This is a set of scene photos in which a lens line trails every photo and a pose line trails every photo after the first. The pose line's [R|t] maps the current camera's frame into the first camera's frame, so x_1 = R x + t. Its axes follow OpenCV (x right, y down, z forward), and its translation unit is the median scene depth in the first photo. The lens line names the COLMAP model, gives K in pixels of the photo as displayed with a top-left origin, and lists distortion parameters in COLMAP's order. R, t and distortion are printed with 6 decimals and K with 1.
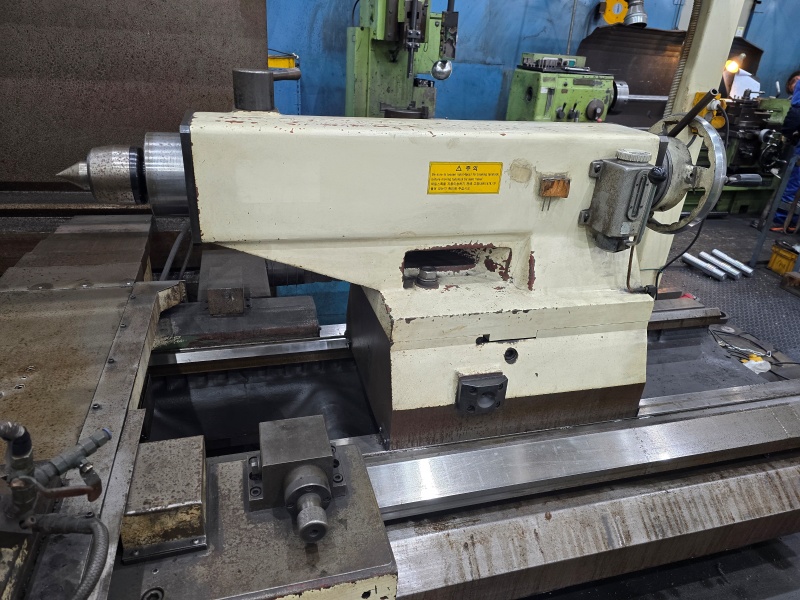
lens RADIAL K [[538.7, 0, 400.0], [0, 538.7, 300.0], [0, 0, 1]] dist [0.055800, -0.052034]
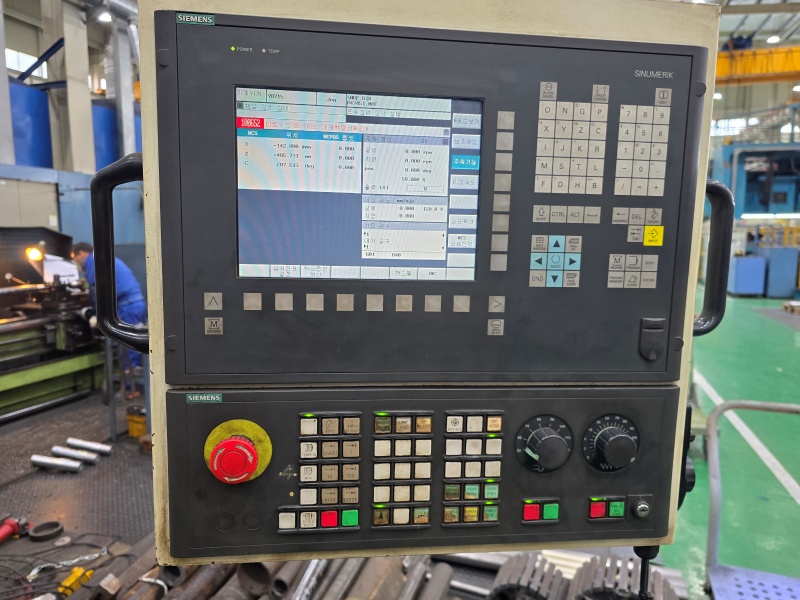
lens RADIAL K [[538.7, 0, 400.0], [0, 538.7, 300.0], [0, 0, 1]] dist [0.055800, -0.052034]
pose [[0.552567, -0.171389, 0.815656, 0.180179], [0.400063, 0.913062, -0.079166, -0.009801], [-0.731177, 0.370058, 0.573095, -0.027511]]
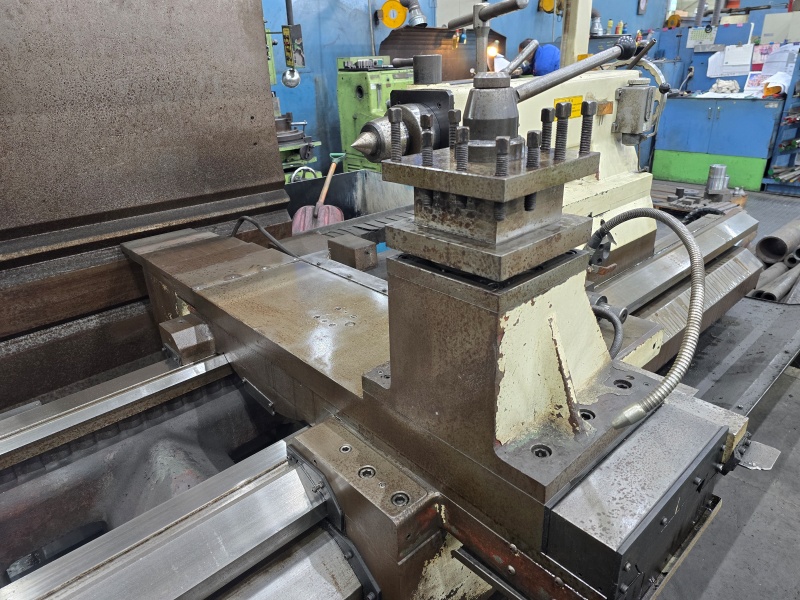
lens RADIAL K [[532.6, 0, 399.7], [0, 532.6, 293.8], [0, 0, 1]] dist [0.063107, -0.055991]
pose [[0.890245, -0.270662, 0.366342, -0.242414], [0.281456, 0.959255, 0.024756, 0.025149], [-0.358116, 0.081070, 0.930151, -0.046028]]
